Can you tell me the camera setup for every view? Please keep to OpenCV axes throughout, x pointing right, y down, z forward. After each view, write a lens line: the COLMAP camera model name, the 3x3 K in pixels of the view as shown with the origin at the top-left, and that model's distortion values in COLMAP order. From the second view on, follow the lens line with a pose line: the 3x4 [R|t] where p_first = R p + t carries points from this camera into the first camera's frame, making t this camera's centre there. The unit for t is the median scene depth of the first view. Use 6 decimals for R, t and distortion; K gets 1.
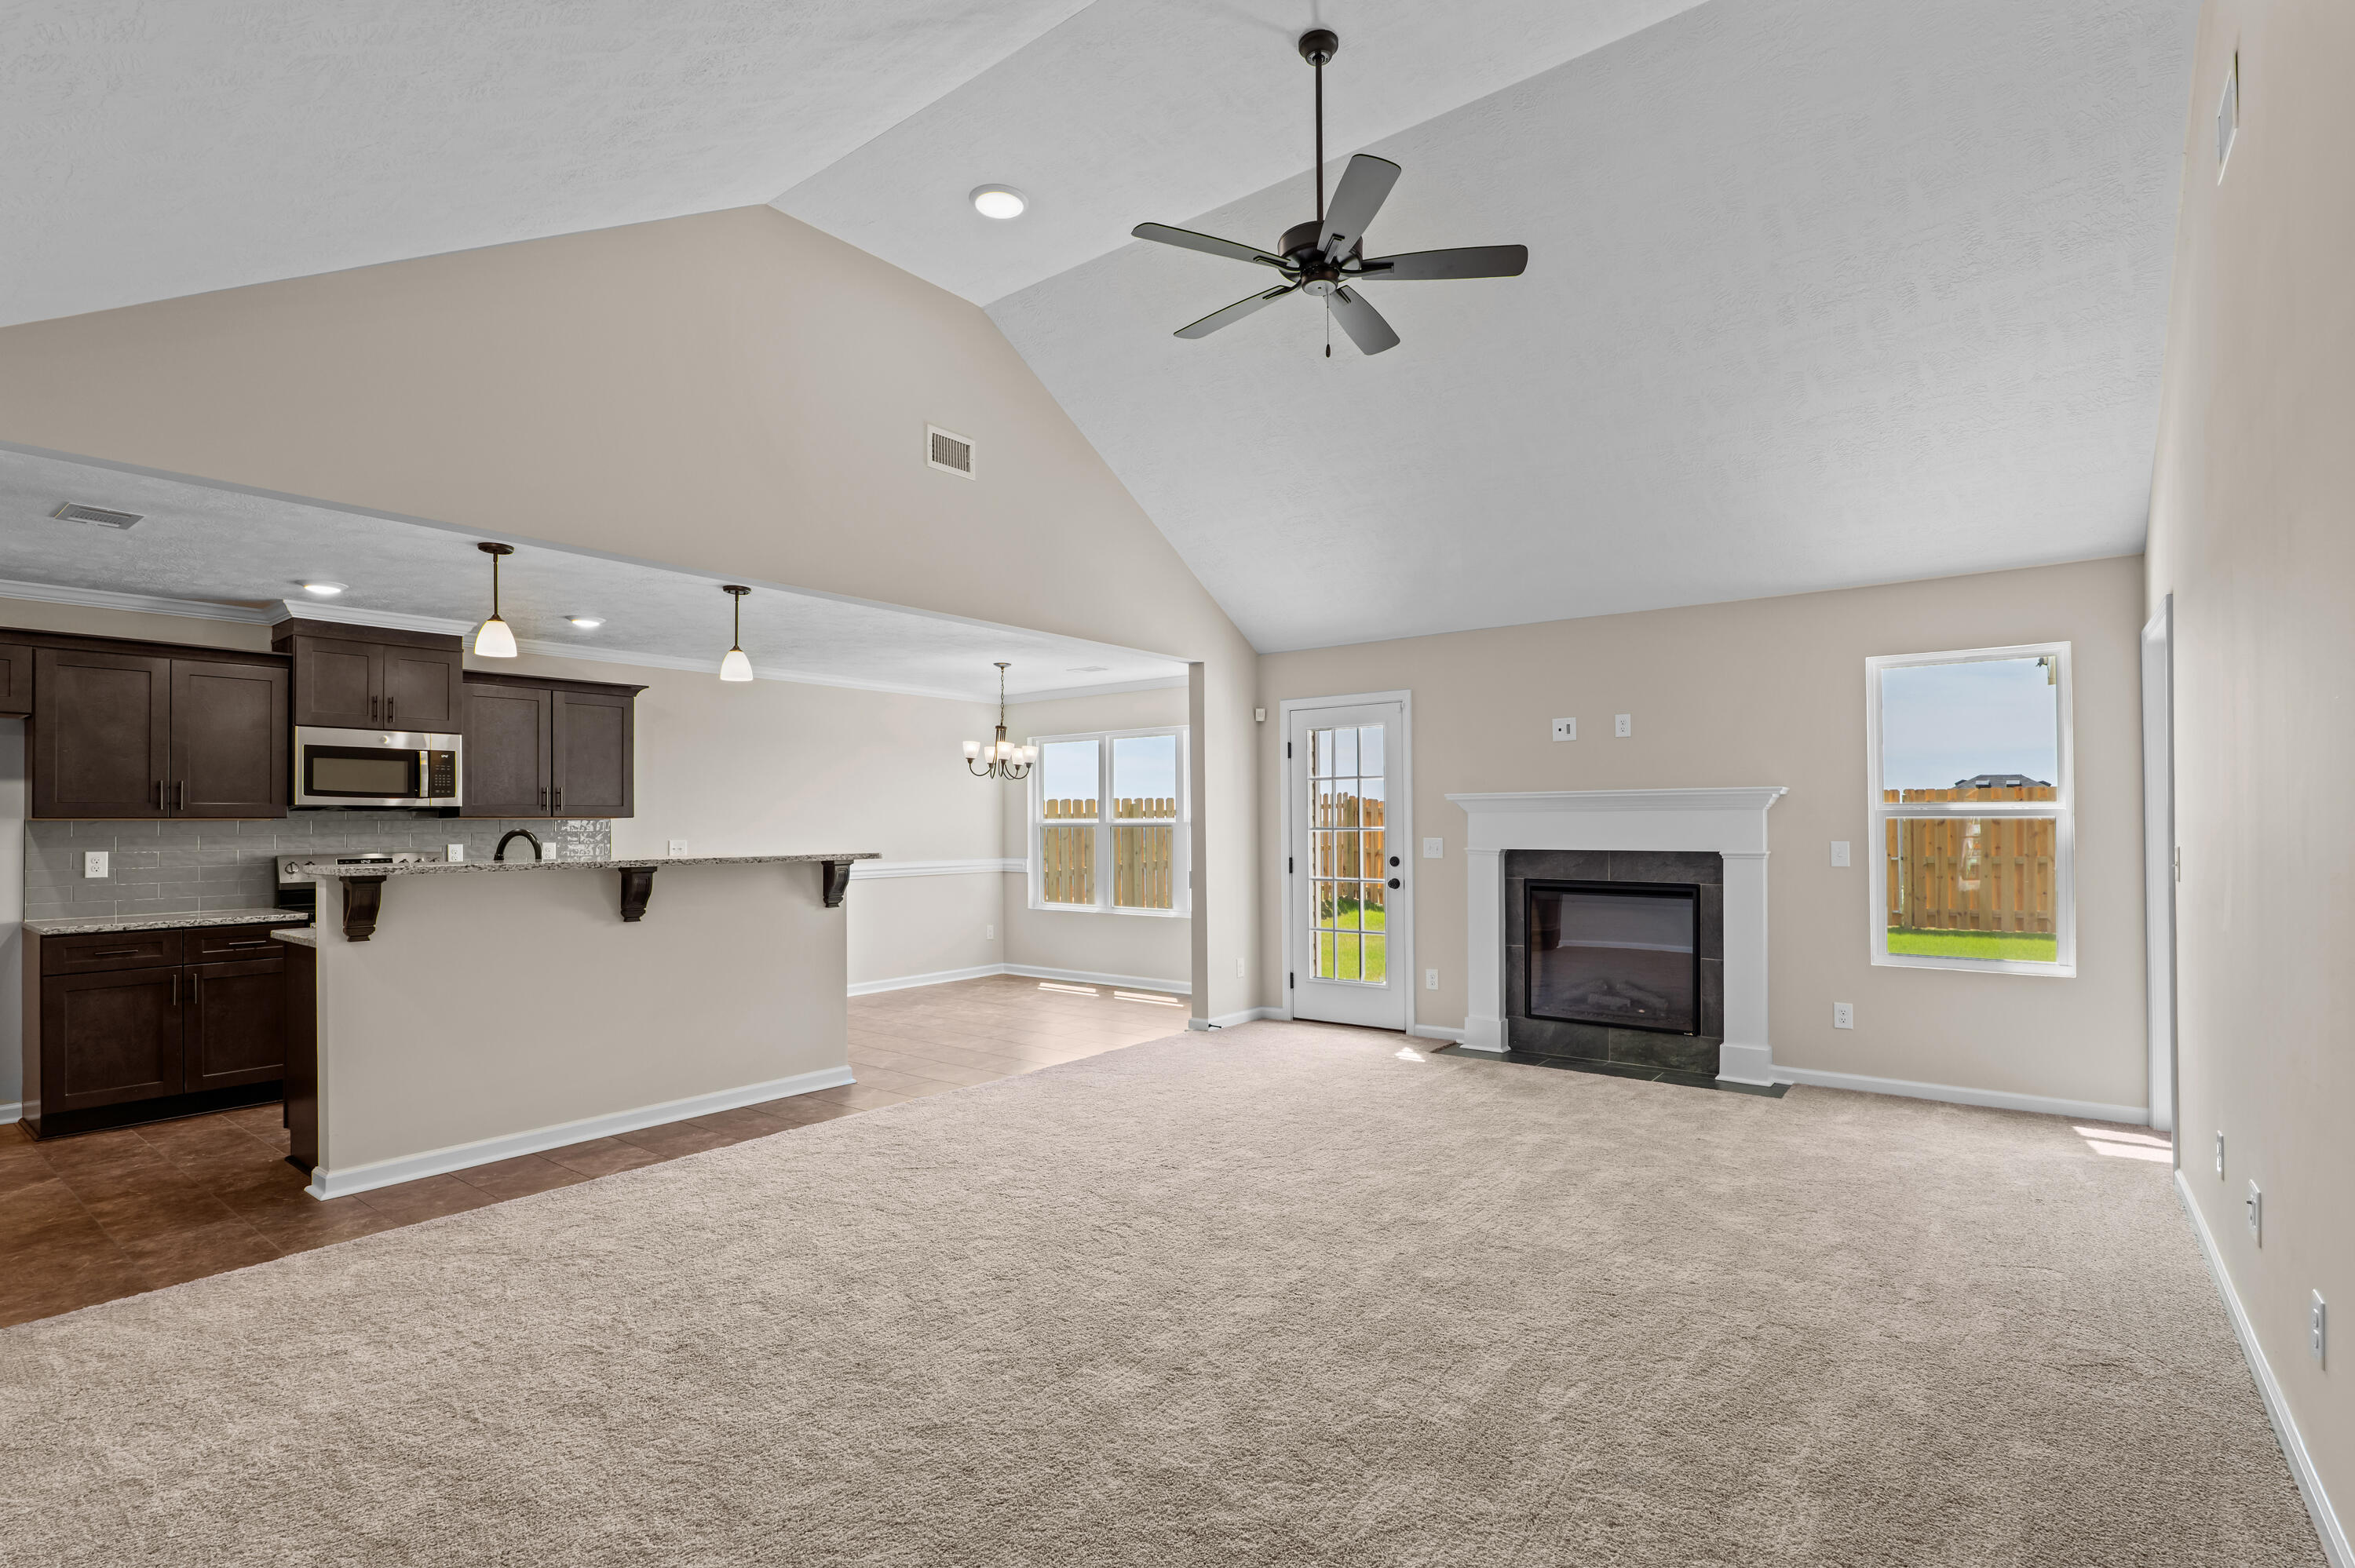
lens RADIAL K [[1104.6, 0, 1193.9], [0, 1104.6, 809.2], [0, 0, 1]] dist [-0.023564, 0.006058]
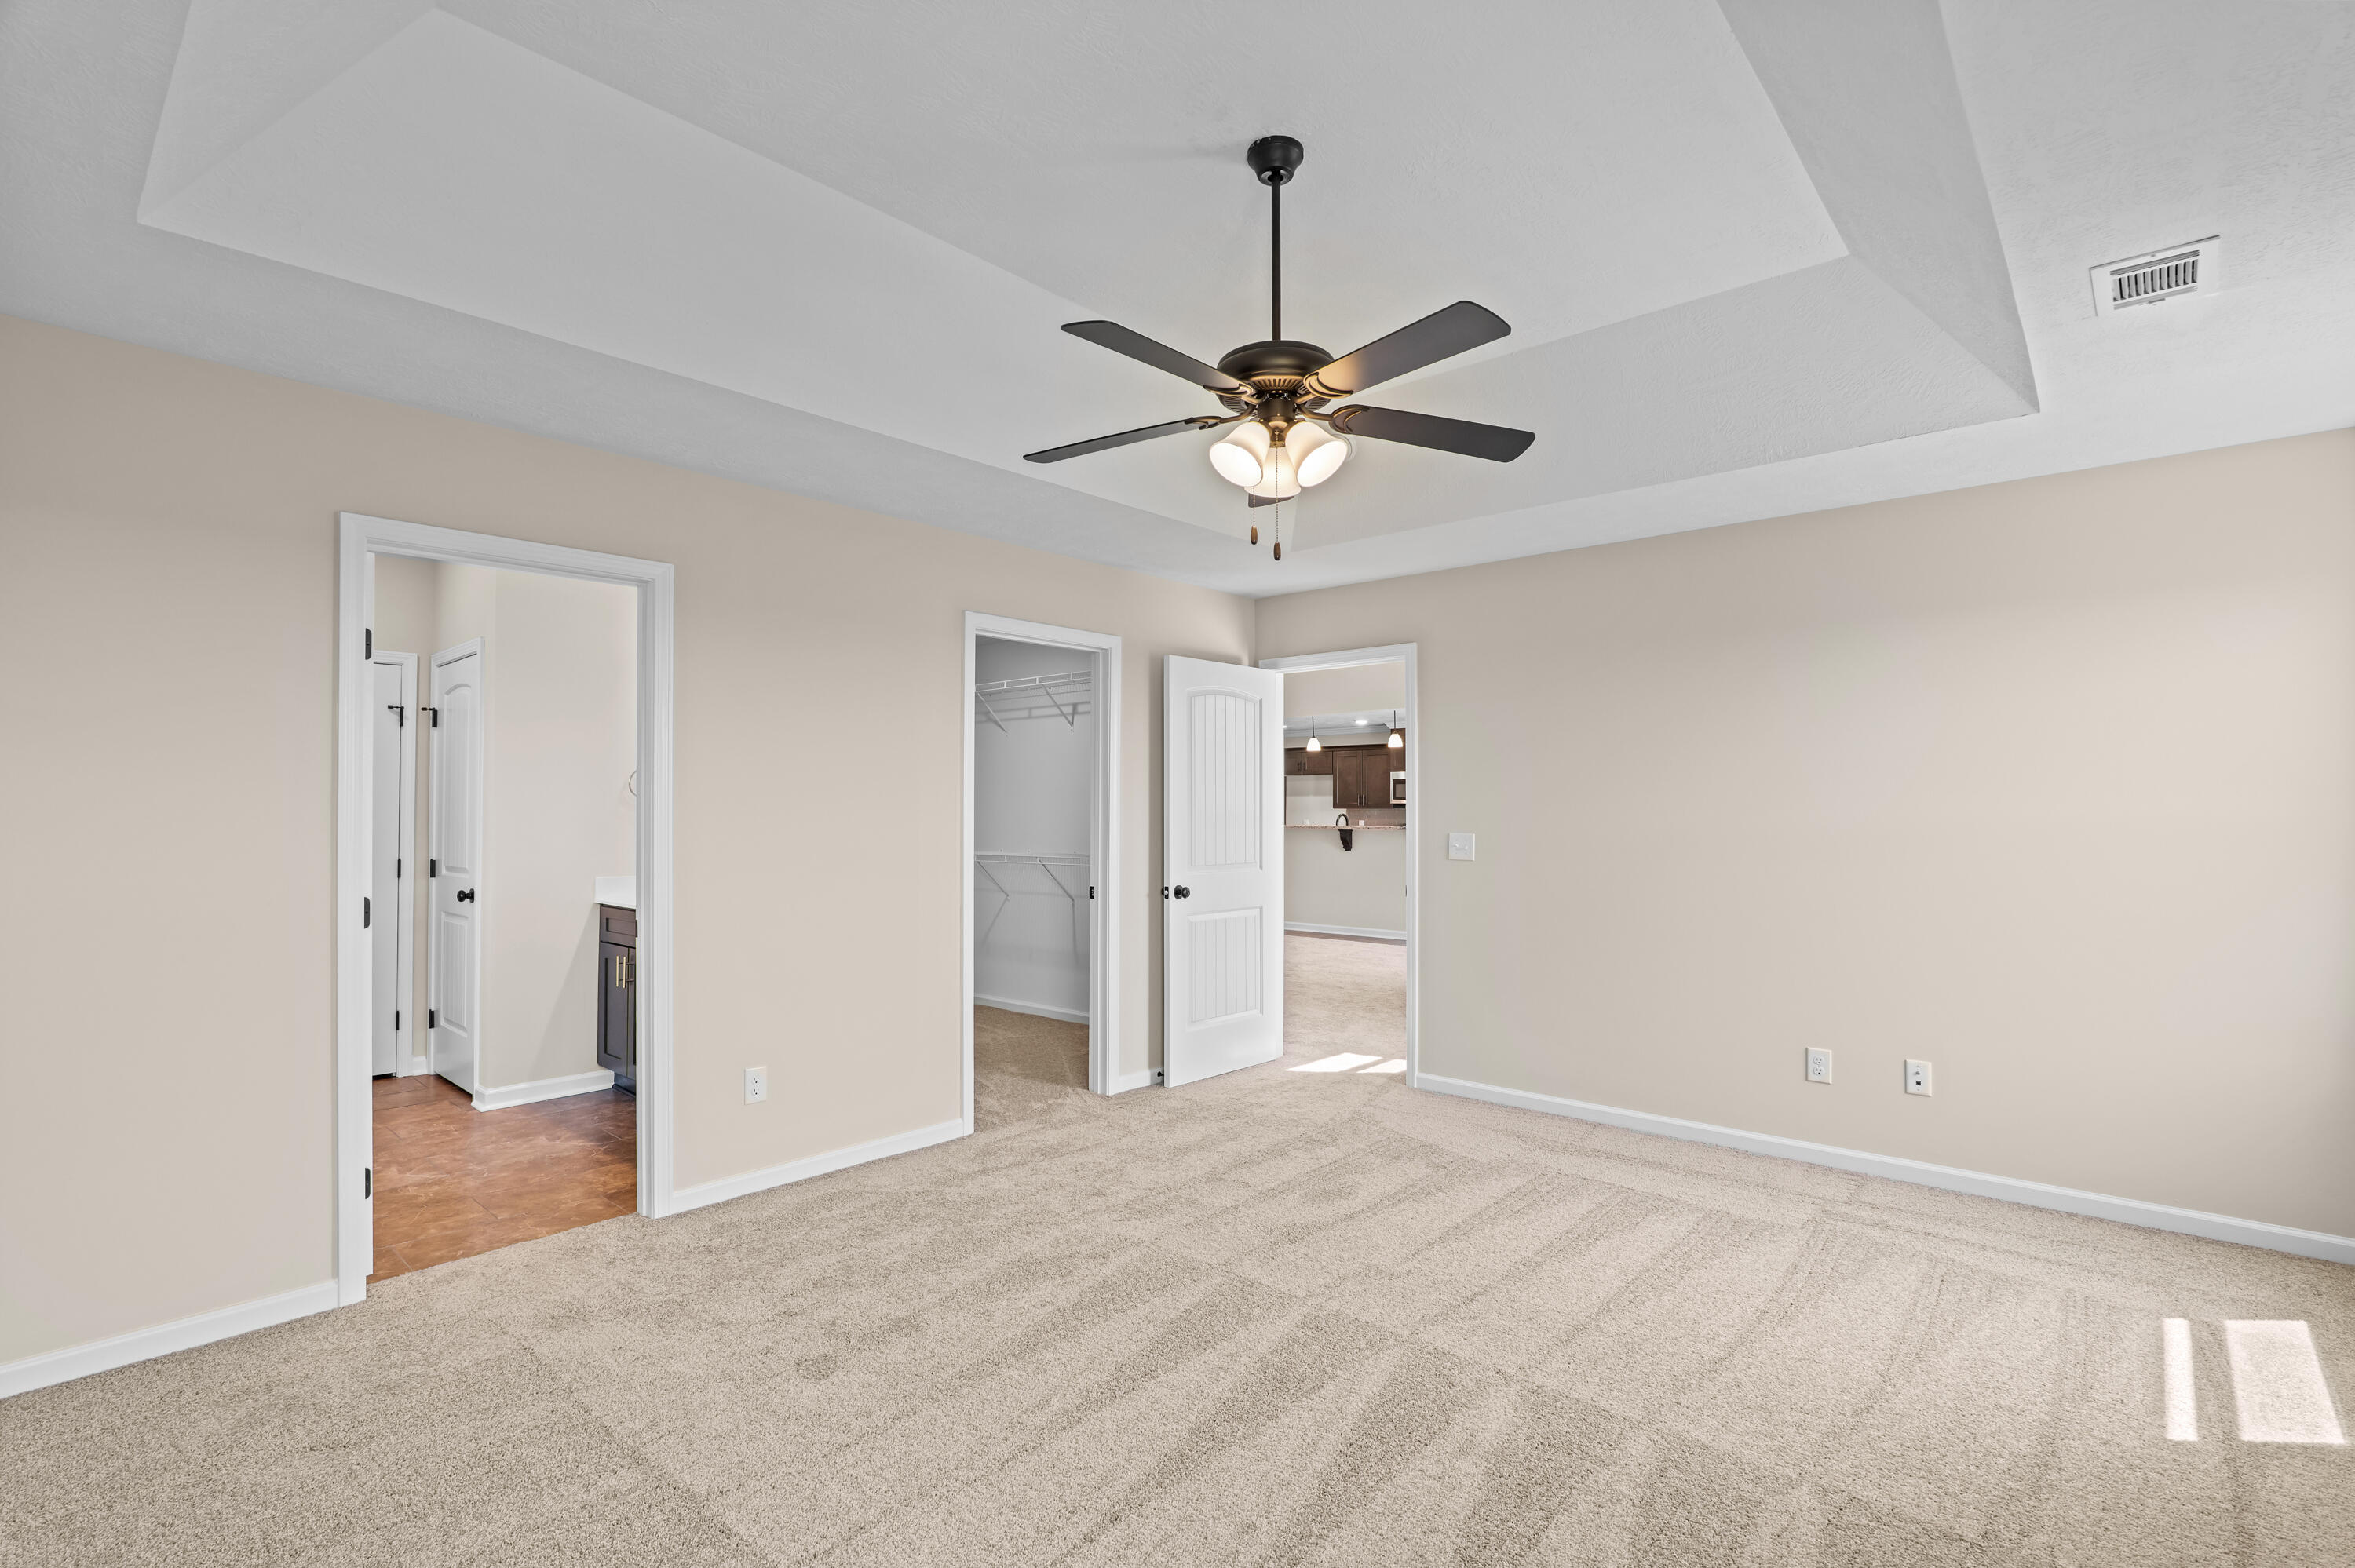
lens RADIAL K [[1104.6, 0, 1165.5], [0, 1104.6, 790.5], [0, 0, 1]] dist [-0.023564, 0.006058]
pose [[-0.083338, -0.013460, -0.996430, 1.546258], [0.010079, 0.999846, -0.014349, -0.001852], [0.996470, -0.011239, -0.083190, 0.632237]]
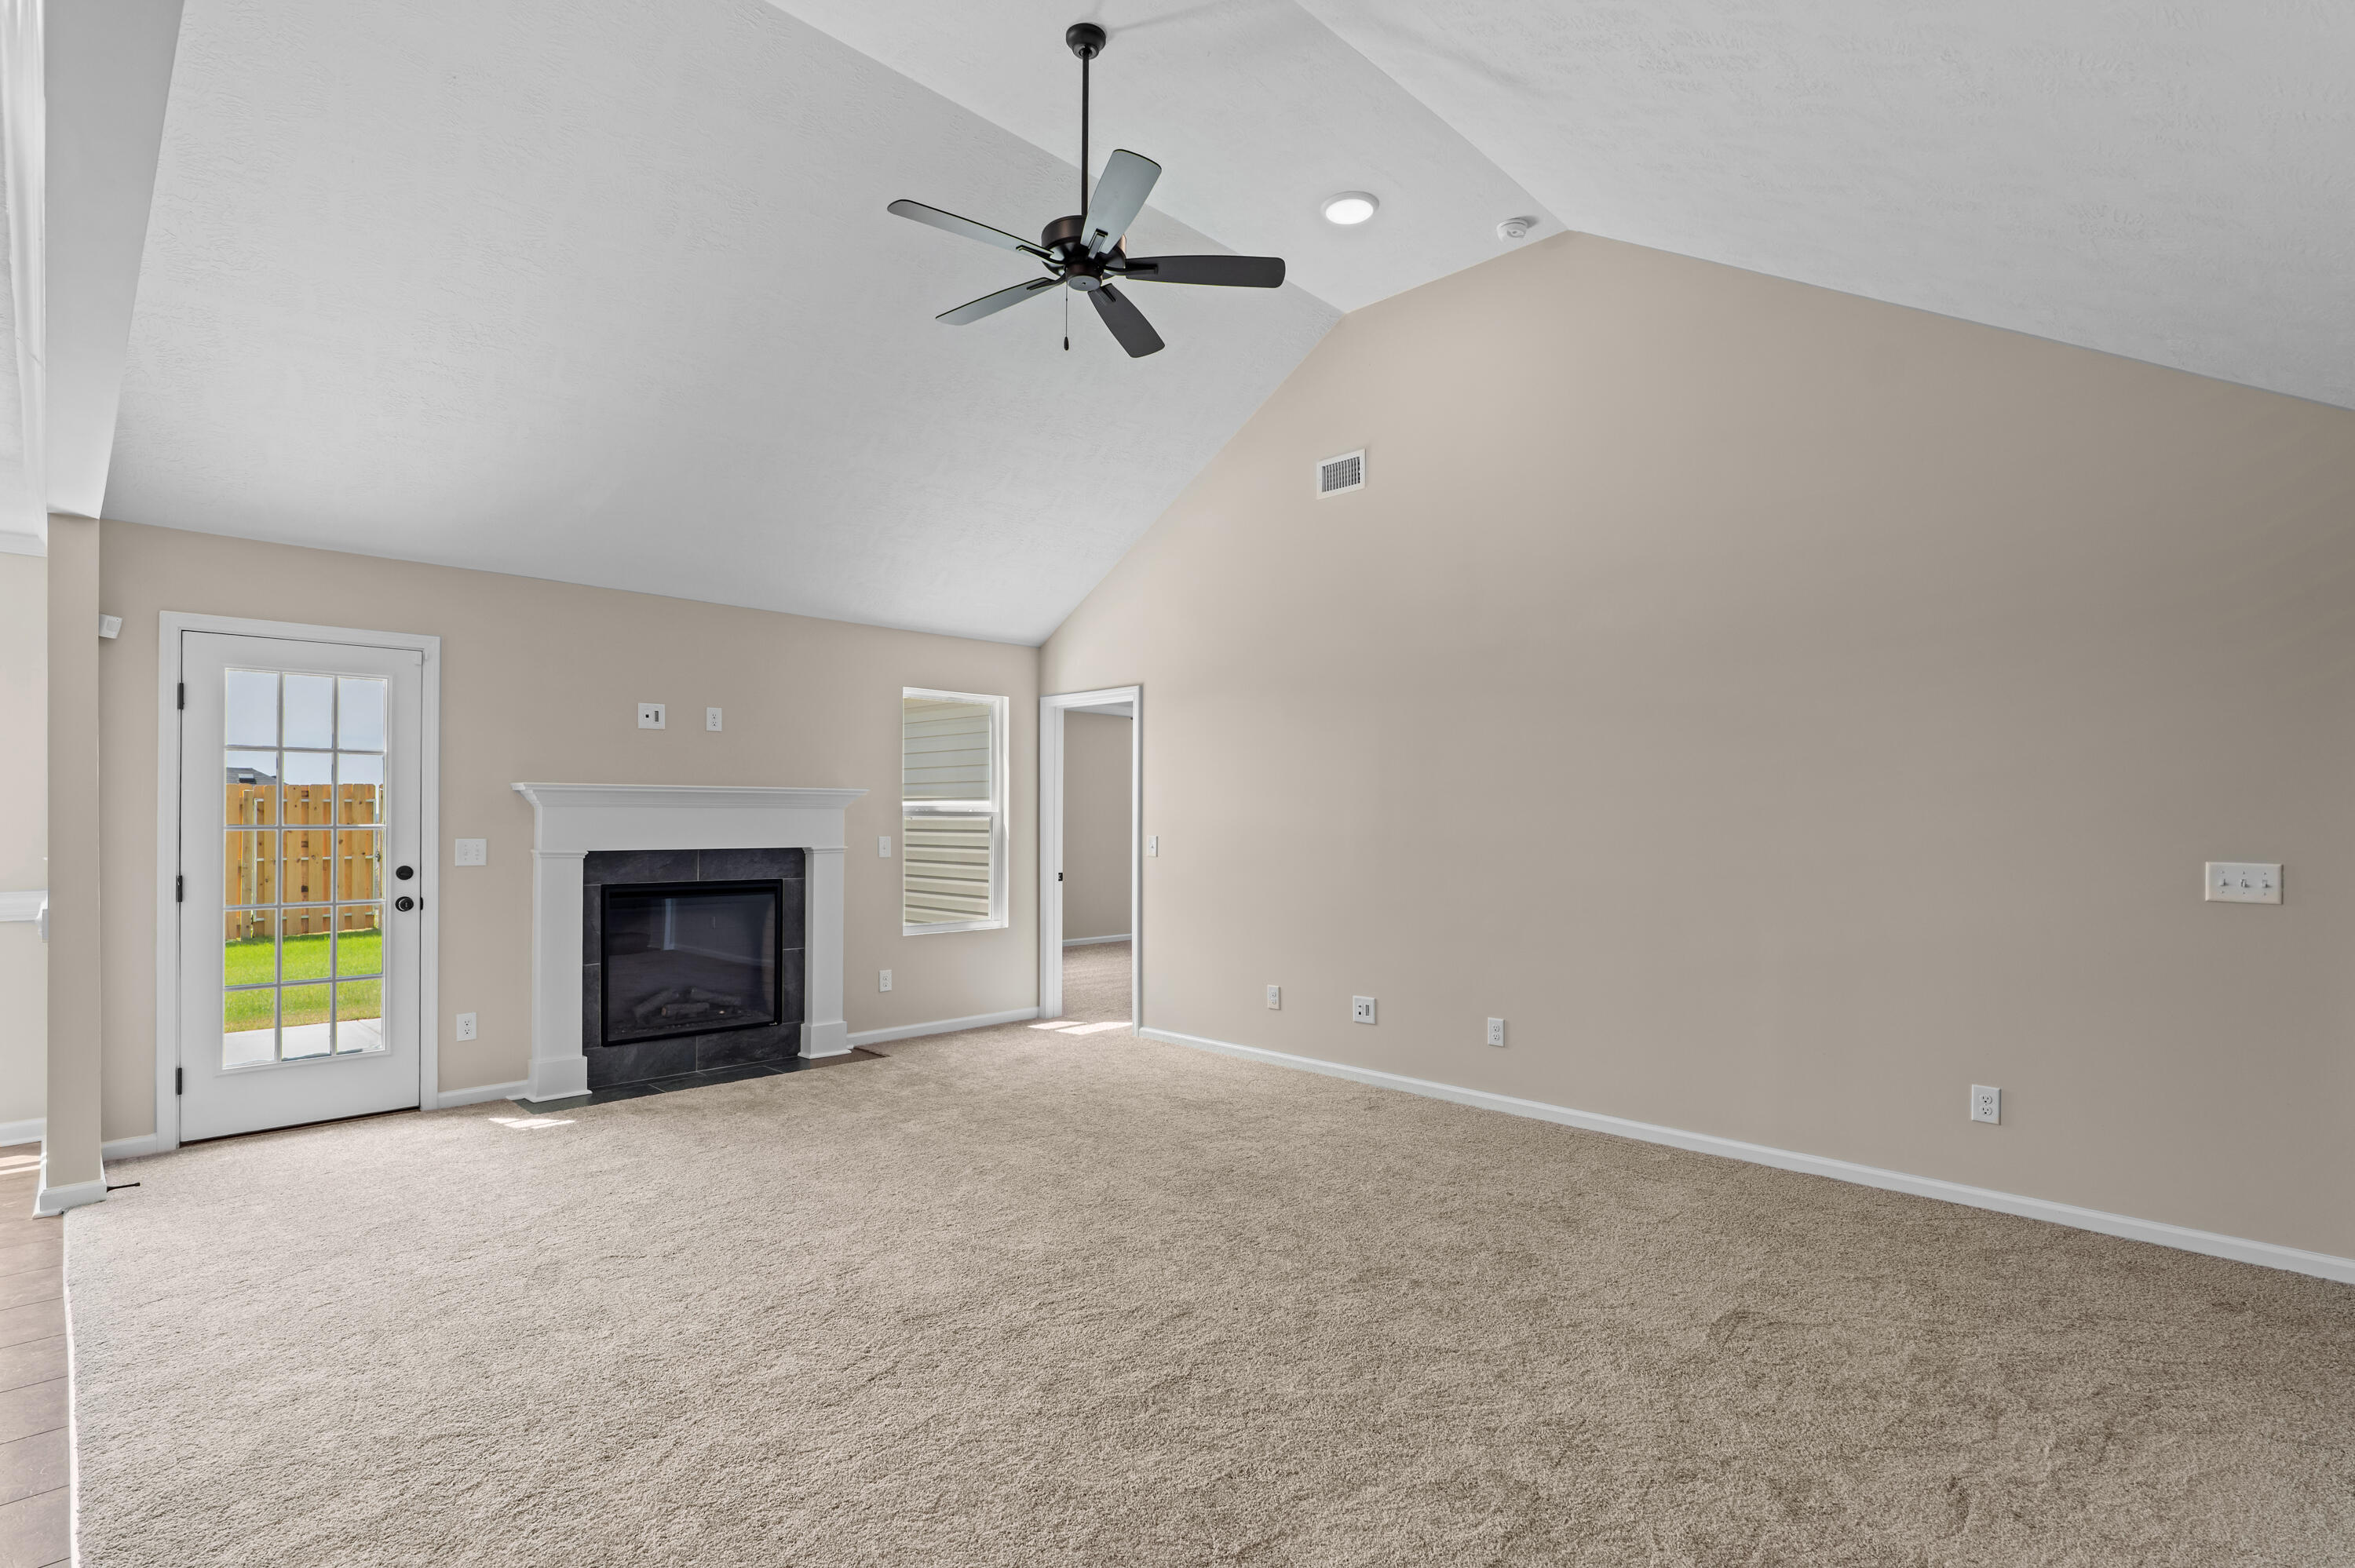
lens RADIAL K [[1115.4, 0, 1169.5], [0, 1115.4, 808.1], [0, 0, 1]] dist [-0.012463, 0.002569]
pose [[0.140114, 0.013453, 0.990044, -0.517948], [-0.015935, 0.999809, -0.011331, 0.006358], [-0.990007, -0.014189, 0.140301, 0.464276]]
